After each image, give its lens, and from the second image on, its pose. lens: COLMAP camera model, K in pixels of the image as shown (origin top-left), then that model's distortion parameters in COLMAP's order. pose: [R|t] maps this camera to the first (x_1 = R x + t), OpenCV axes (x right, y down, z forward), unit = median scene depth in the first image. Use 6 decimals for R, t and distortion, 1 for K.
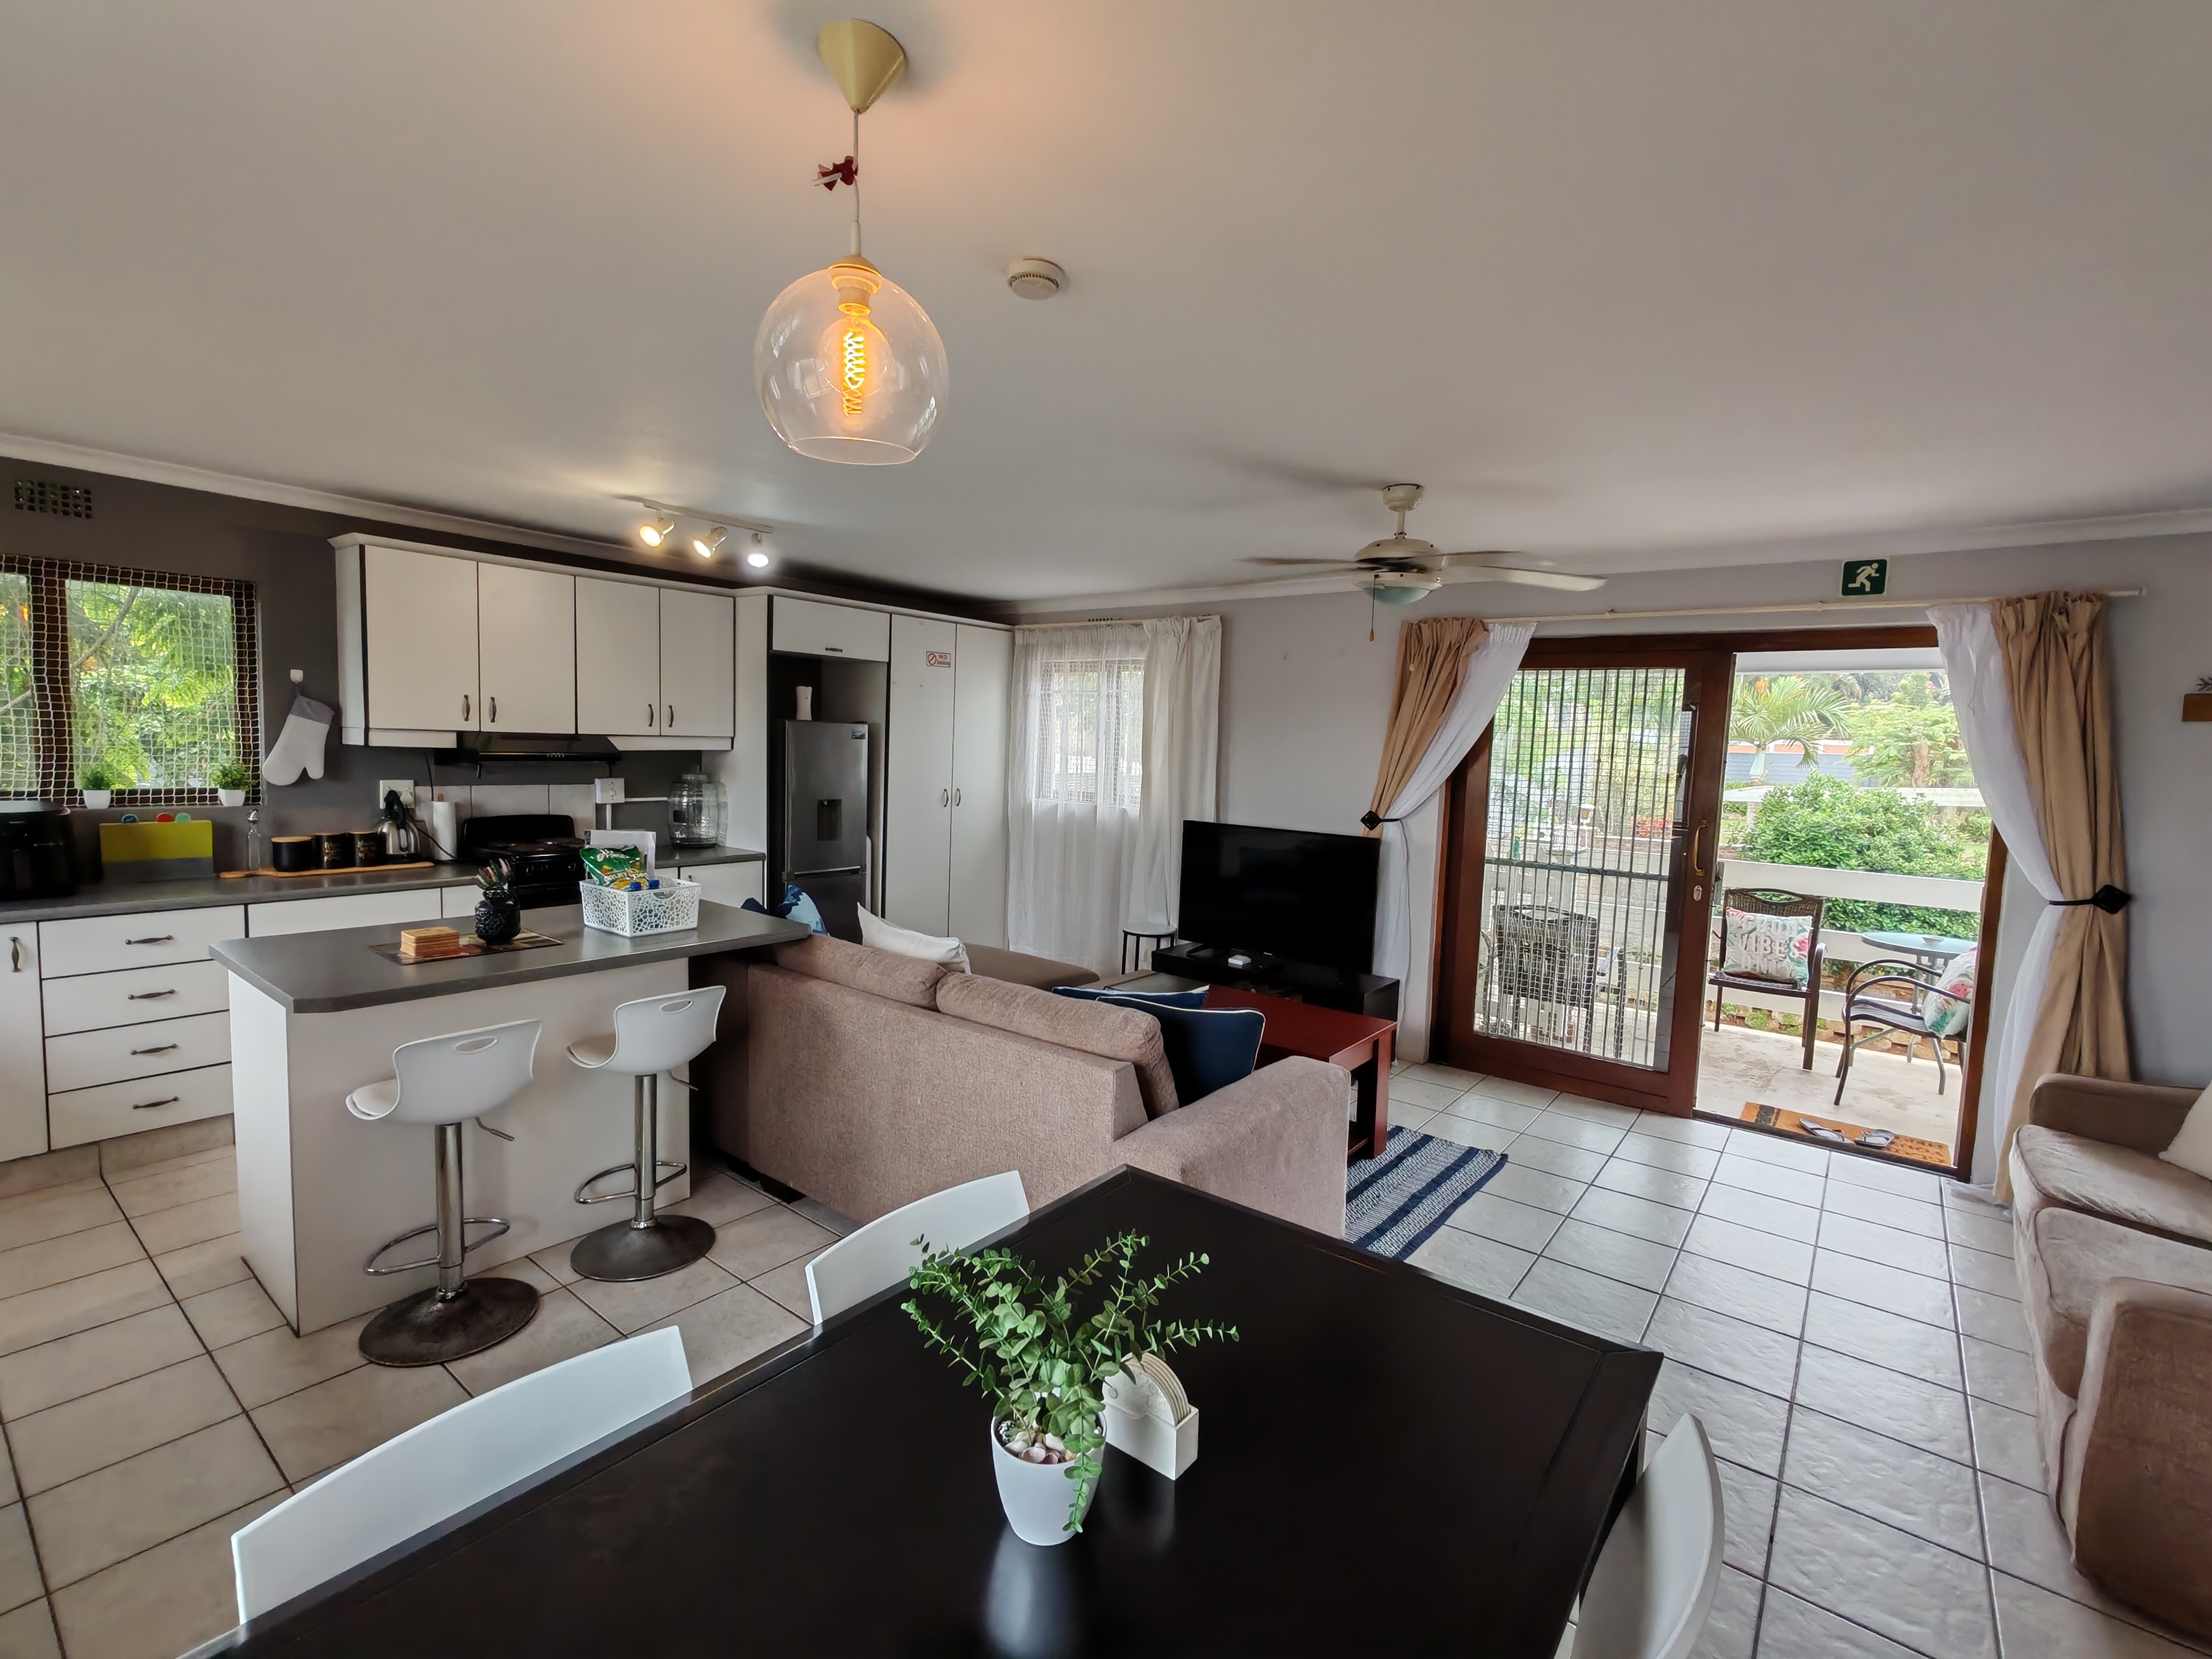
lens RADIAL K [[1001.4, 0, 1114.7], [0, 1001.4, 820.5], [0, 0, 1]] dist [-0.003024, 0.005261]
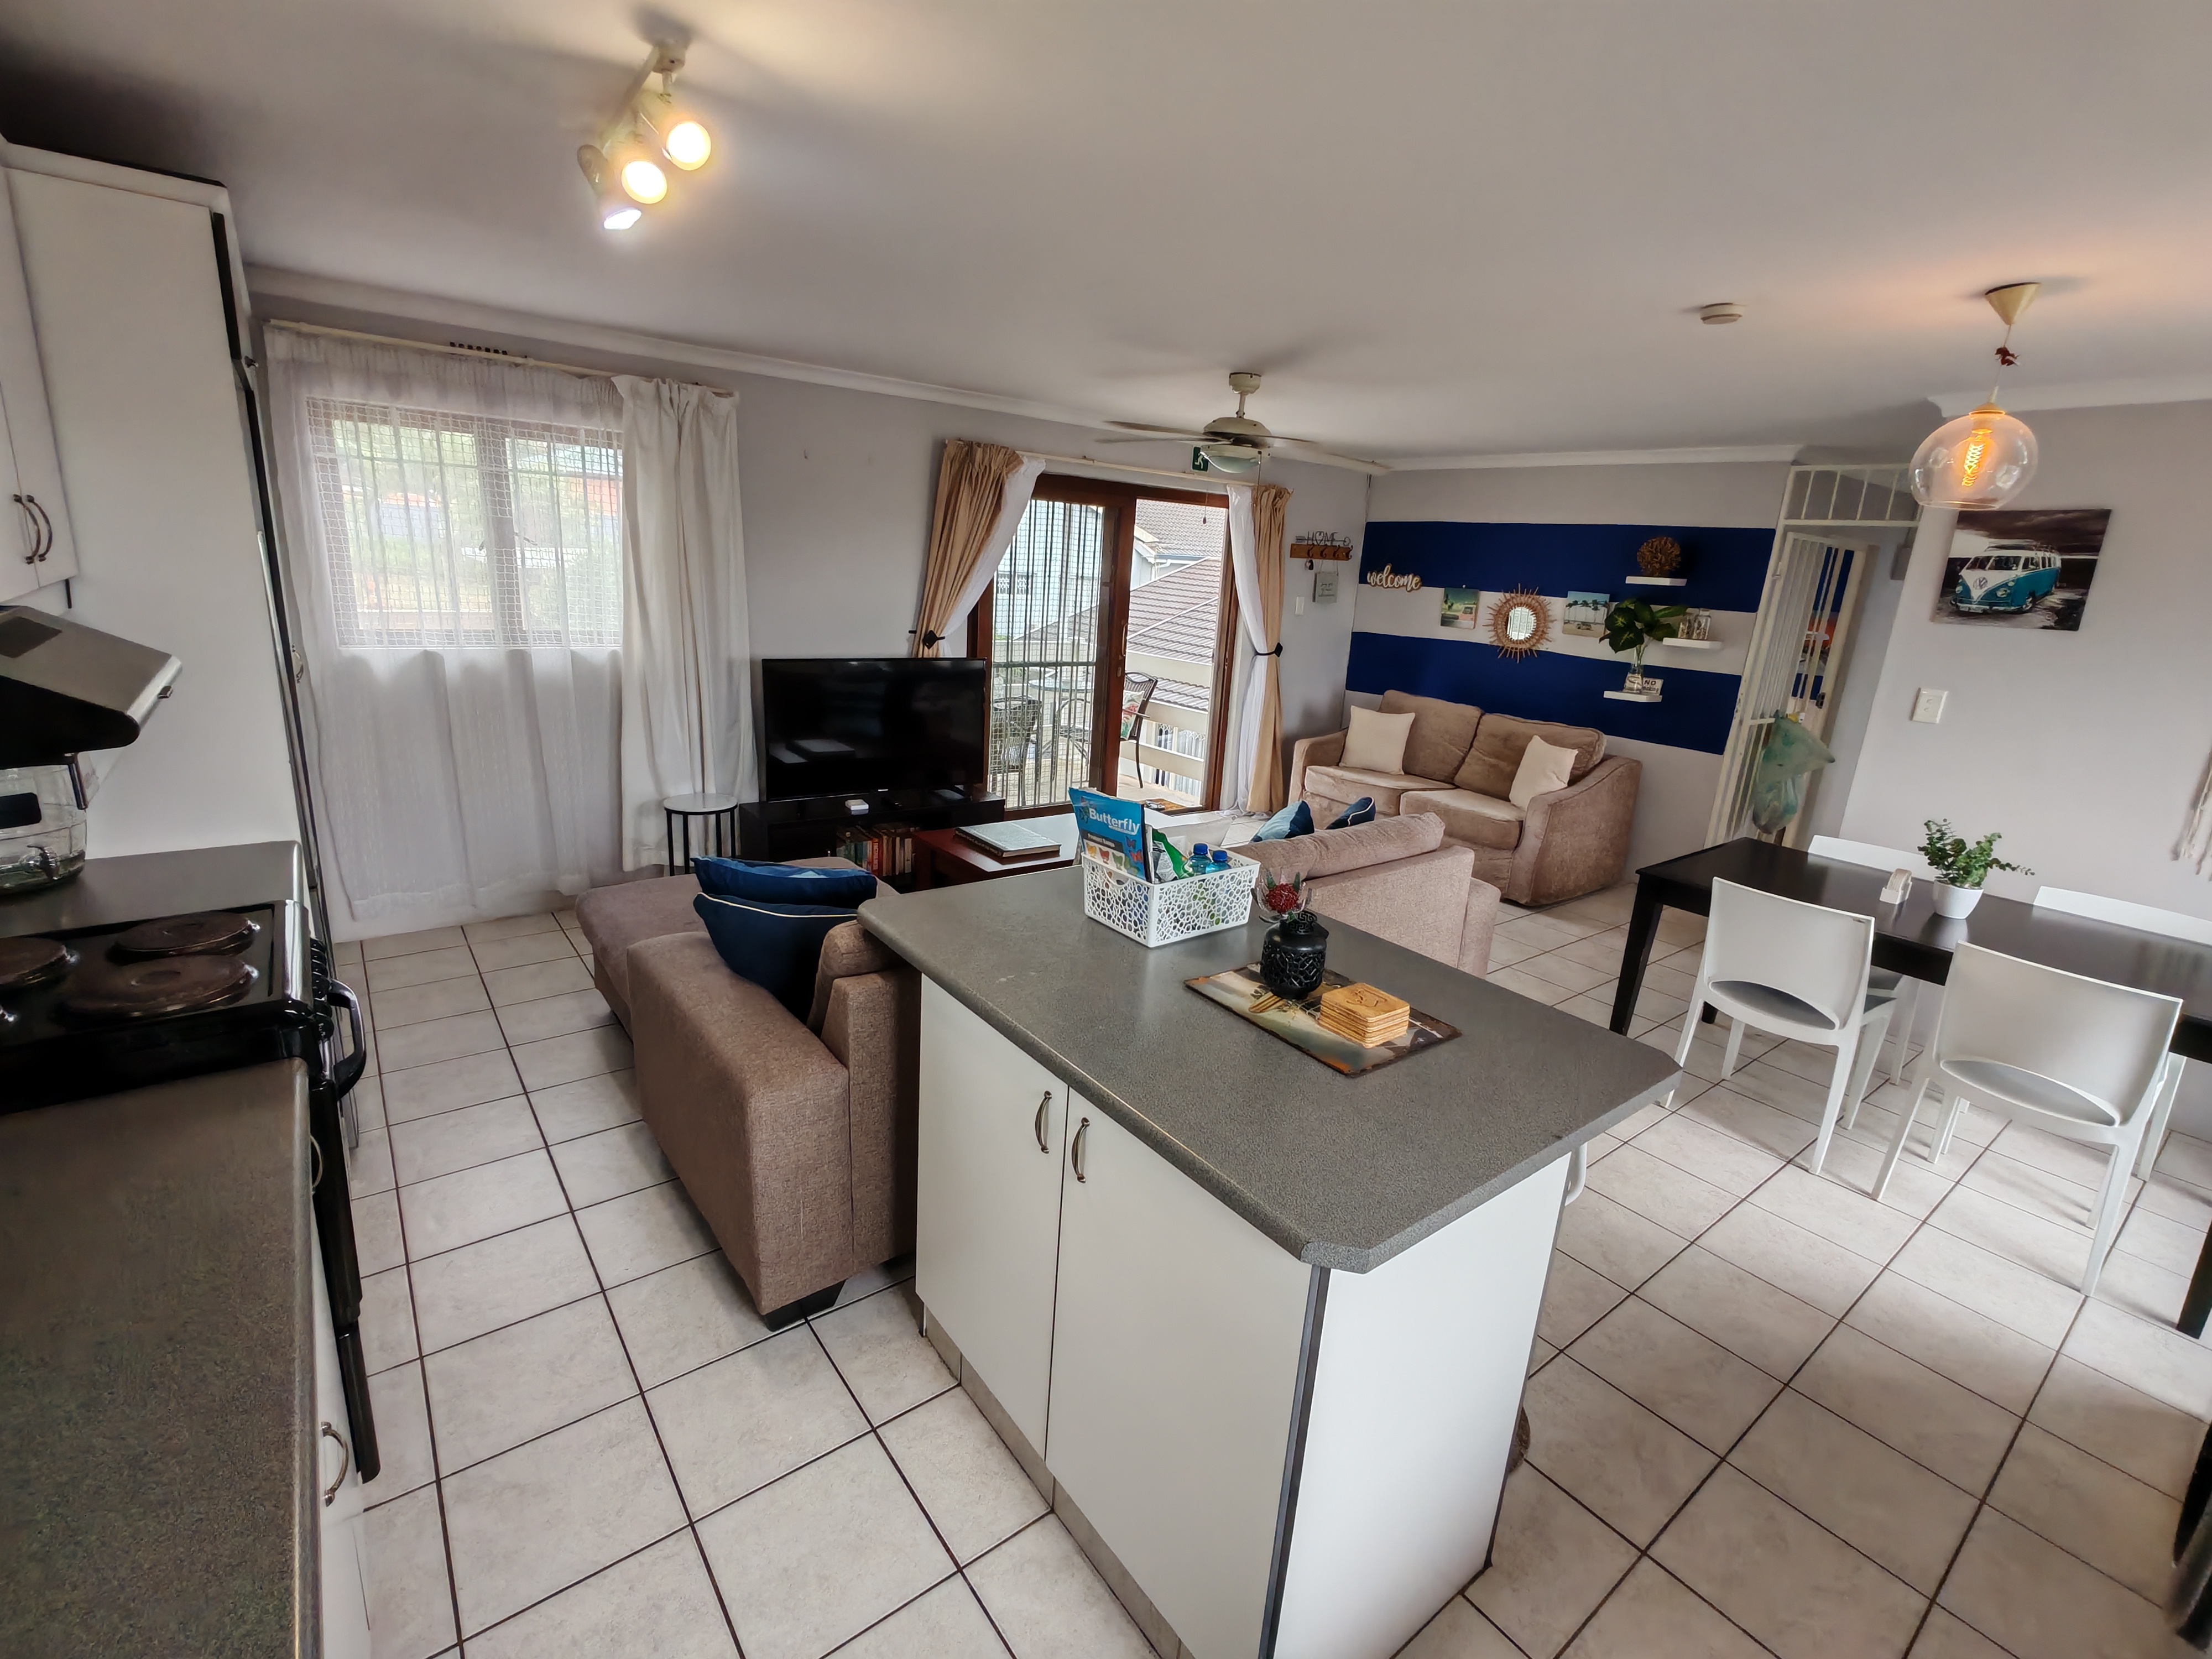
lens RADIAL K [[1001.4, 0, 1114.7], [0, 1001.4, 820.5], [0, 0, 1]] dist [-0.003024, 0.005261]
pose [[0.248010, -0.264979, 0.931814, -0.775892], [0.025055, 0.963298, 0.267263, -0.100557], [-0.968433, -0.042937, 0.245546, 0.613575]]
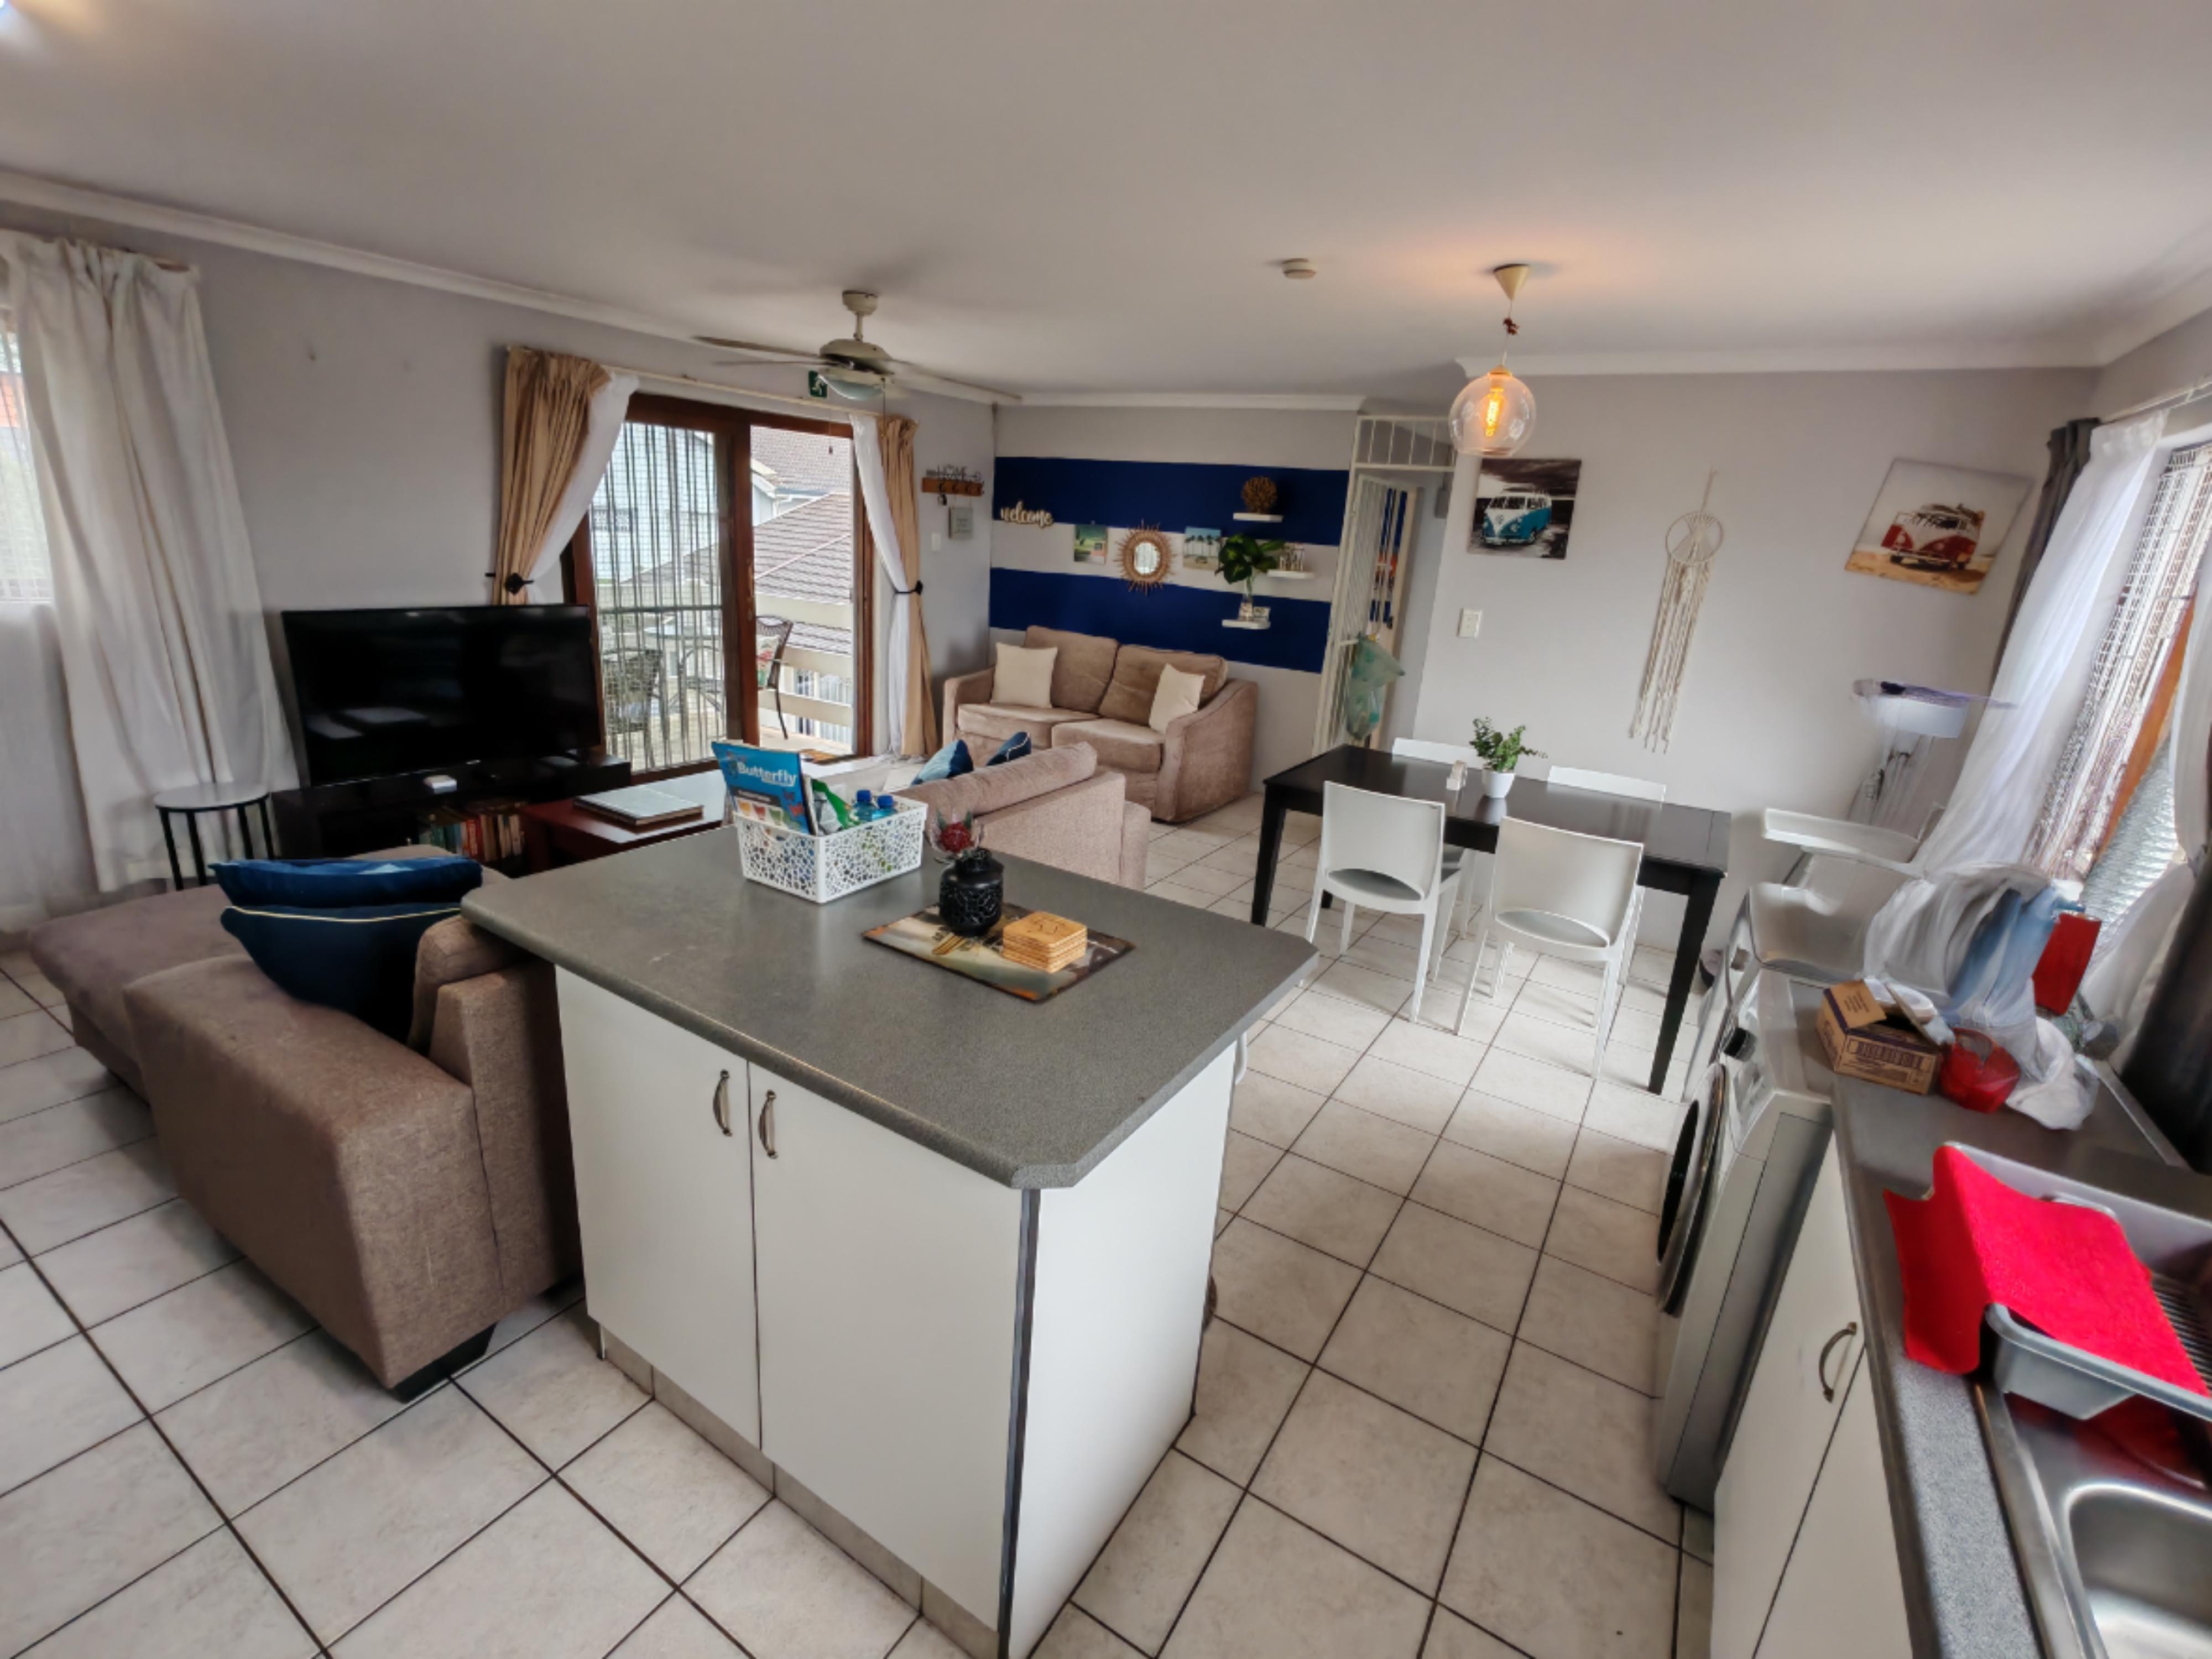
lens RADIAL K [[1000.7, 0, 1115.4], [0, 1000.7, 820.0], [0, 0, 1]] dist [-0.001504, 0.001508]
pose [[-0.101737, -0.325810, 0.939946, -0.771352], [0.008457, 0.944531, 0.328314, -0.098045], [-0.994775, 0.041351, -0.093338, 0.619224]]
